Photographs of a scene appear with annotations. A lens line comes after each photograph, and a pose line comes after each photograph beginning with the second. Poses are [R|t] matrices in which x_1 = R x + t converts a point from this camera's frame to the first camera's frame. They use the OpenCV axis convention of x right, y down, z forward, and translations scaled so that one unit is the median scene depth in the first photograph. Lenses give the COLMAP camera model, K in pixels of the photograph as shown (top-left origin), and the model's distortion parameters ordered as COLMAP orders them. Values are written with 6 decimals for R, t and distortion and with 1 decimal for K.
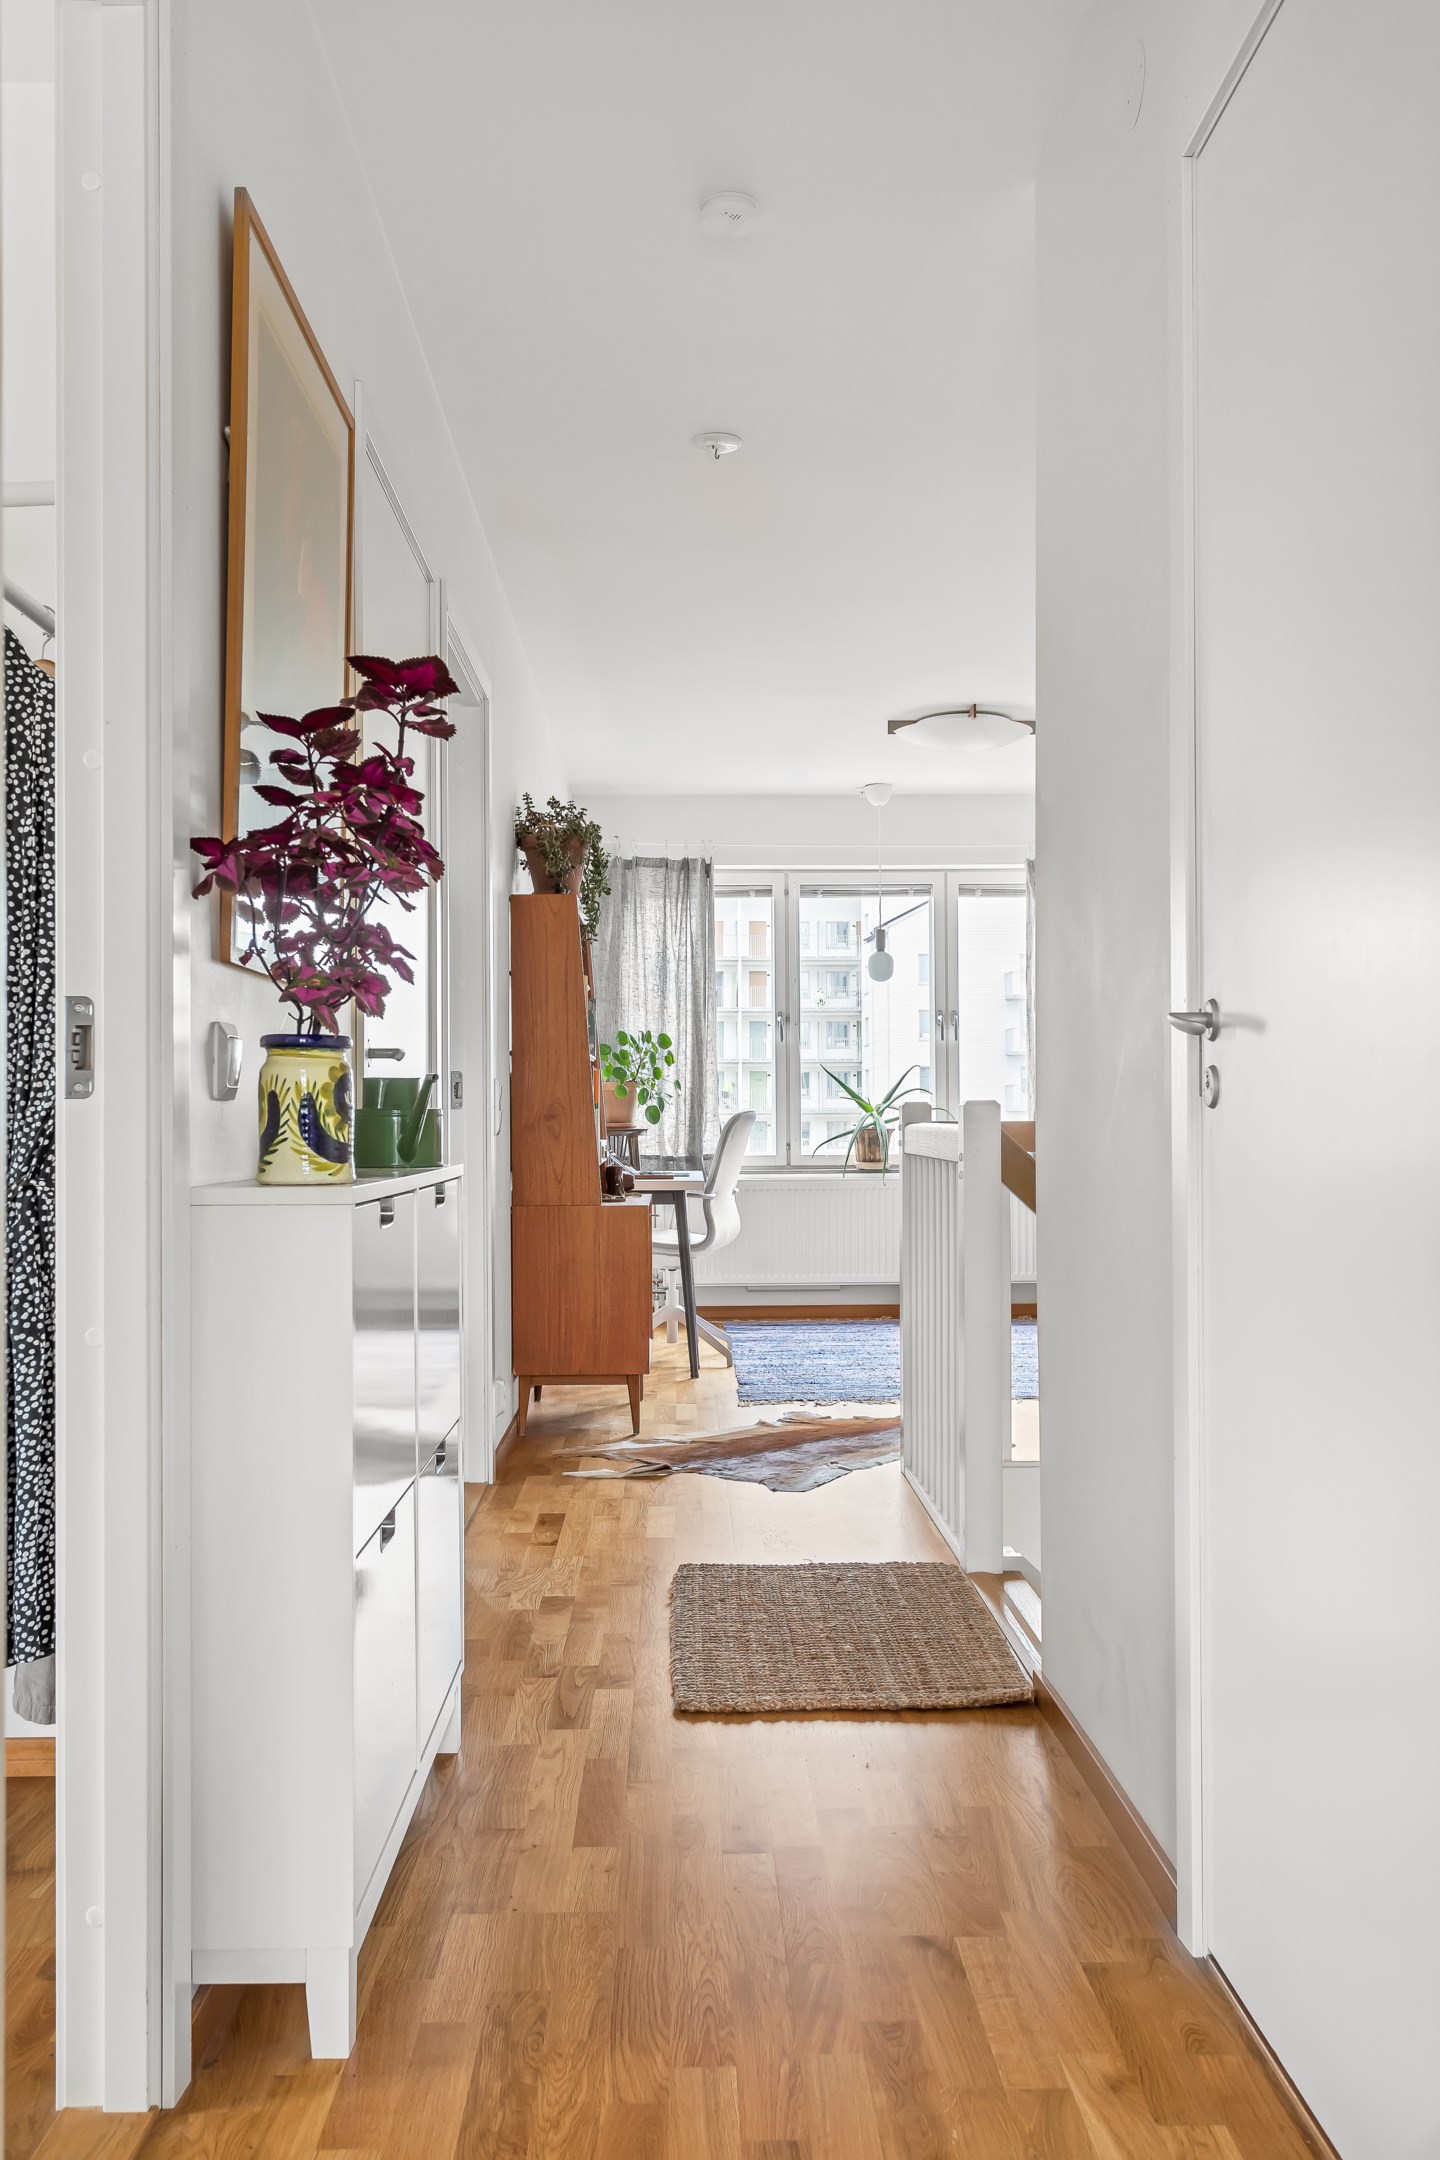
lens RADIAL K [[1800.6, 0, 722.8], [0, 1800.6, 1081.5], [0, 0, 1]] dist [0.000208, -0.010892]
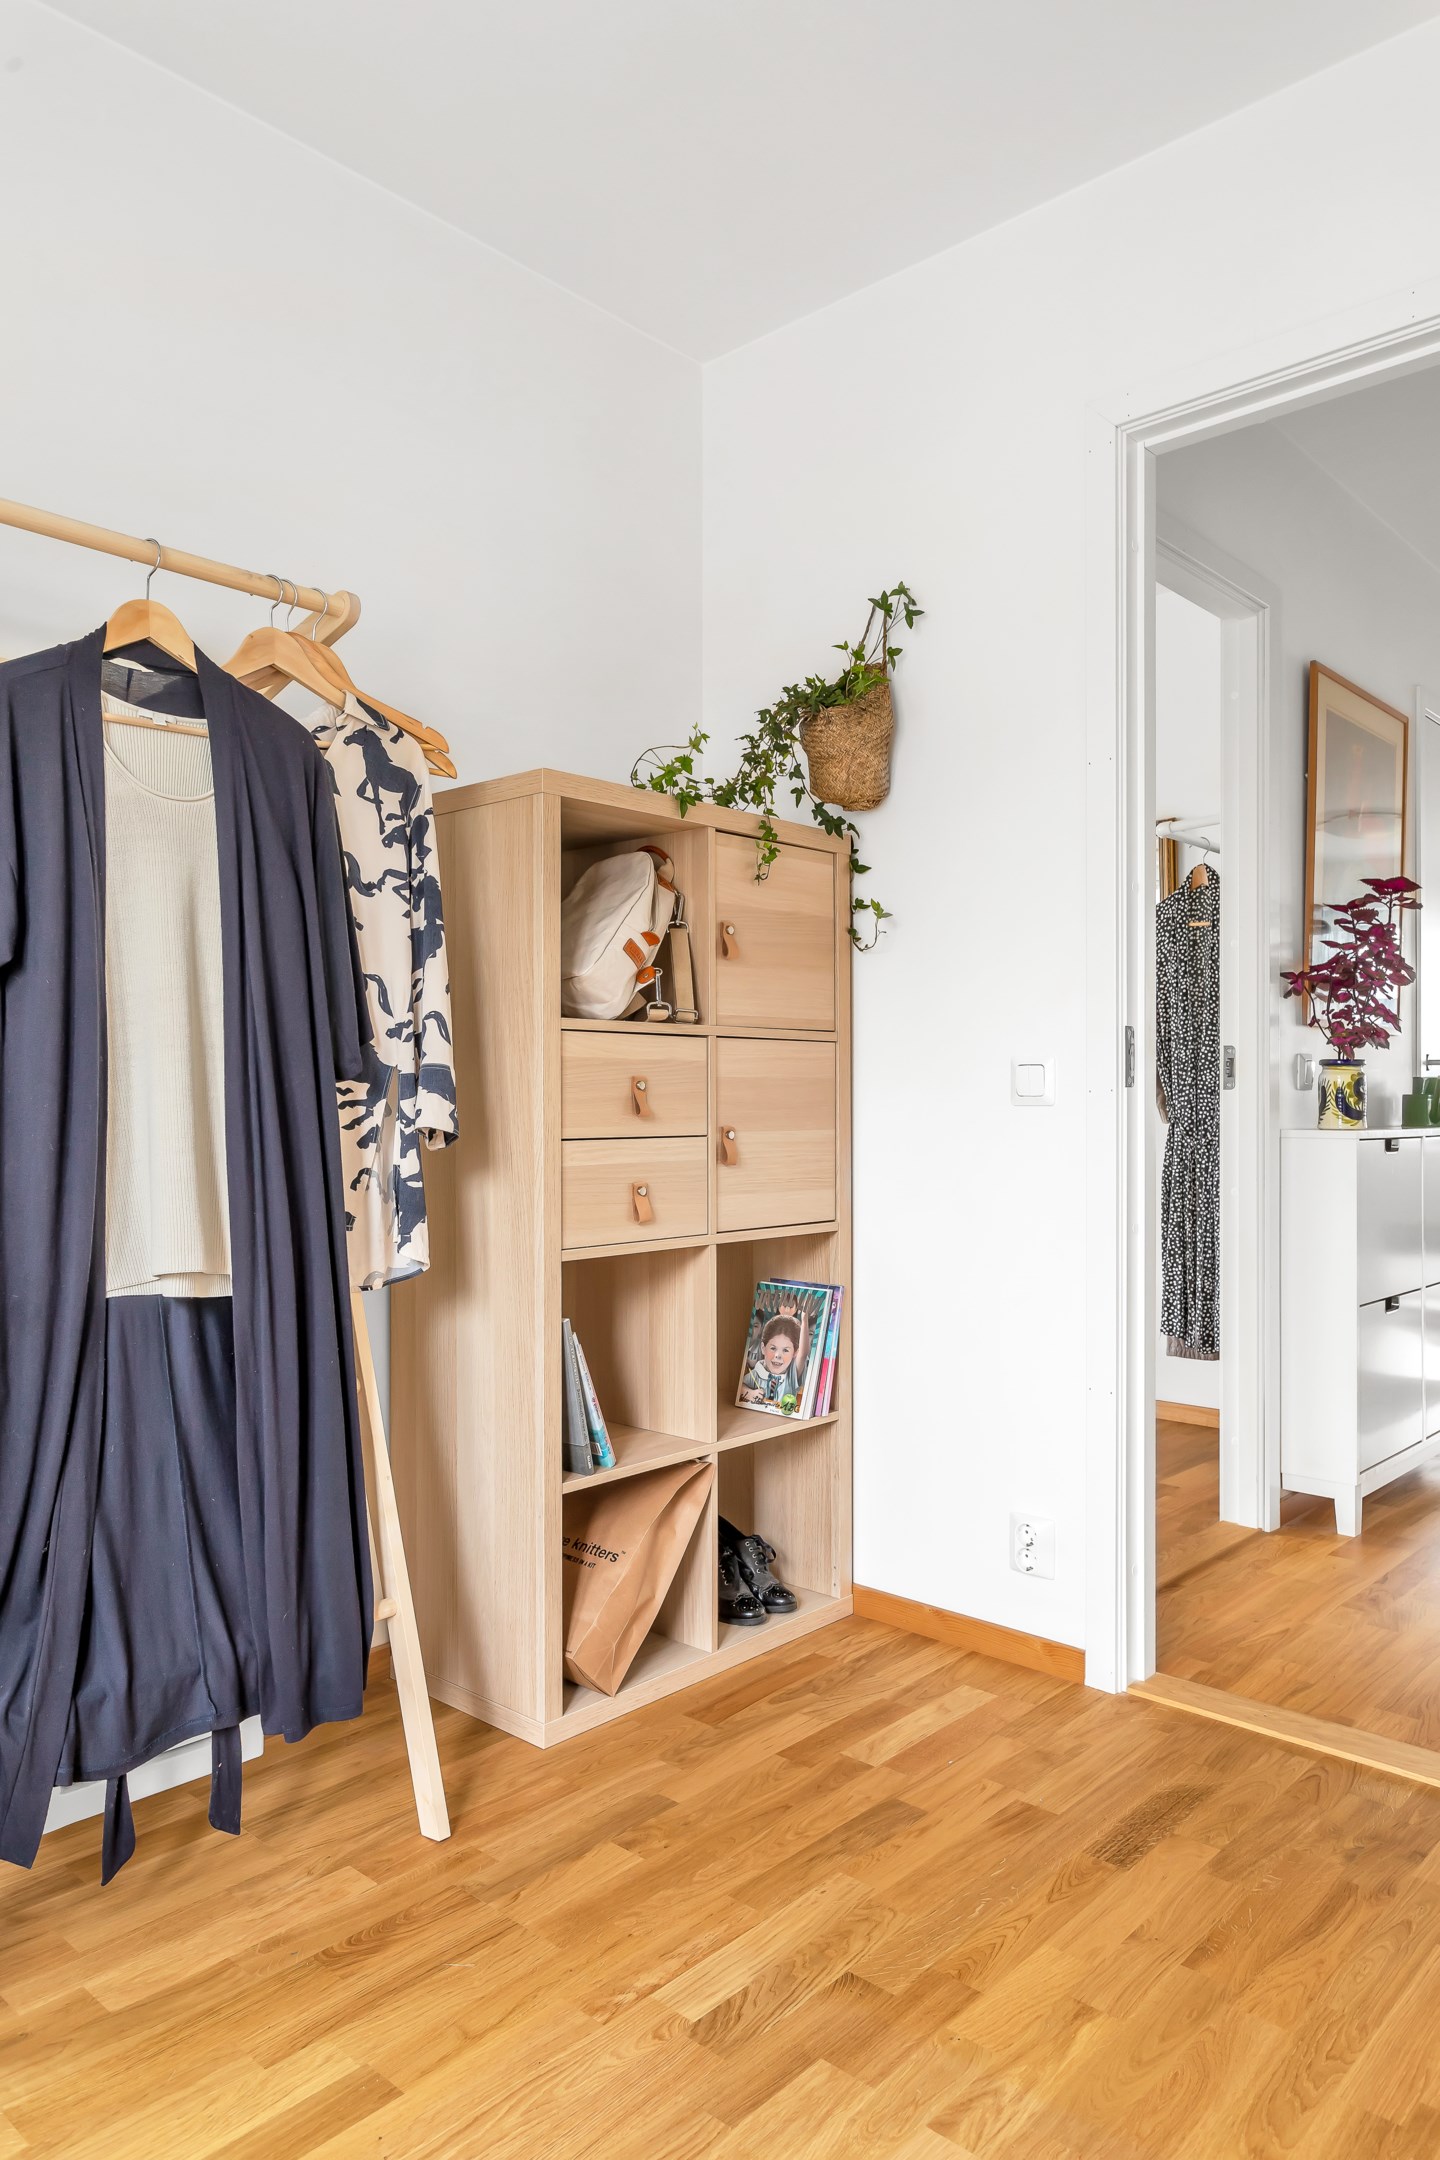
lens RADIAL K [[1450.4, 0, 724.7], [0, 1450.4, 1081.4], [0, 0, 1]] dist [-0.005138, -0.000620]
pose [[0.725977, 0.005104, -0.687700, 0.423444], [0.001686, 0.999956, 0.009201, -0.017195], [0.687717, -0.007839, 0.725937, -0.751286]]
